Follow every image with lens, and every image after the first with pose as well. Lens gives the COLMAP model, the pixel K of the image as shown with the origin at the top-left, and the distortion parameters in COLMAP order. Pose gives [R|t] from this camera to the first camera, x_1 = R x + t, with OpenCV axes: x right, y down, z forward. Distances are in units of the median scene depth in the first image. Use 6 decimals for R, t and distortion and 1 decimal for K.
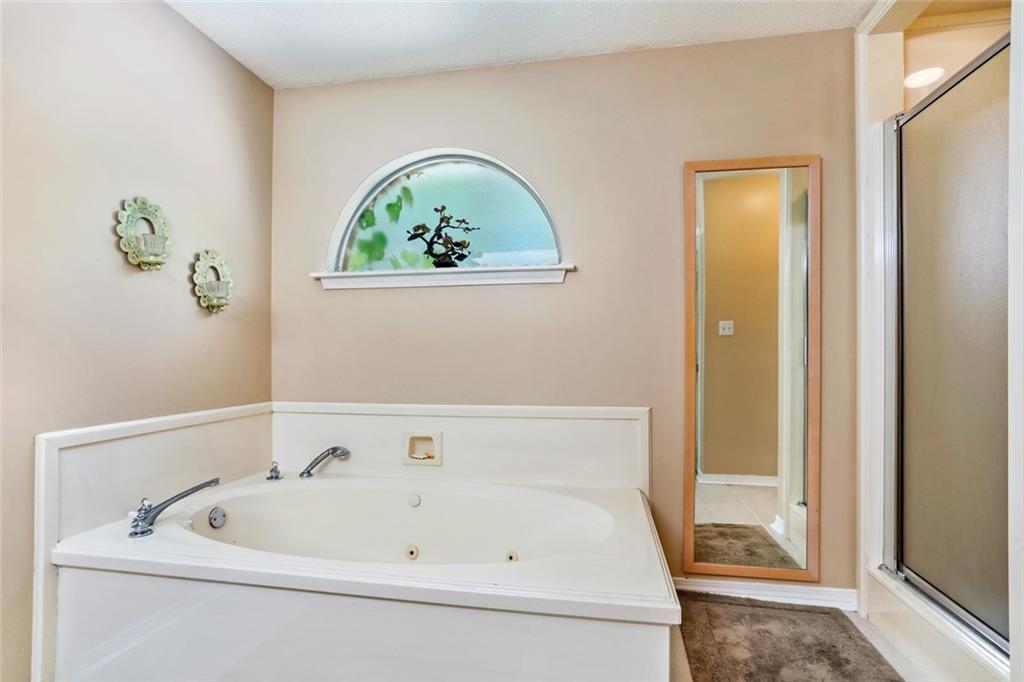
lens RADIAL K [[501.7, 0, 508.0], [0, 501.7, 350.4], [0, 0, 1]] dist [-0.053581, 0.028860]
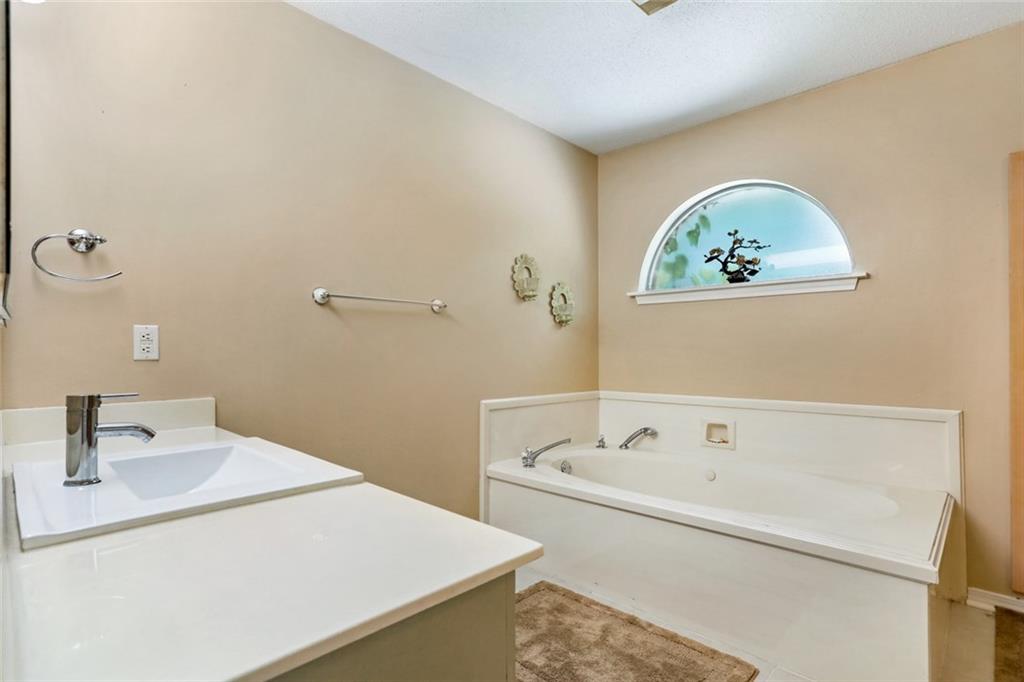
lens RADIAL K [[501.7, 0, 508.0], [0, 501.7, 350.4], [0, 0, 1]] dist [-0.053581, 0.028860]
pose [[0.833370, -0.000733, -0.552716, 0.069136], [0.000108, 0.999999, -0.001163, -0.003368], [0.552716, 0.000909, 0.833369, -0.278377]]
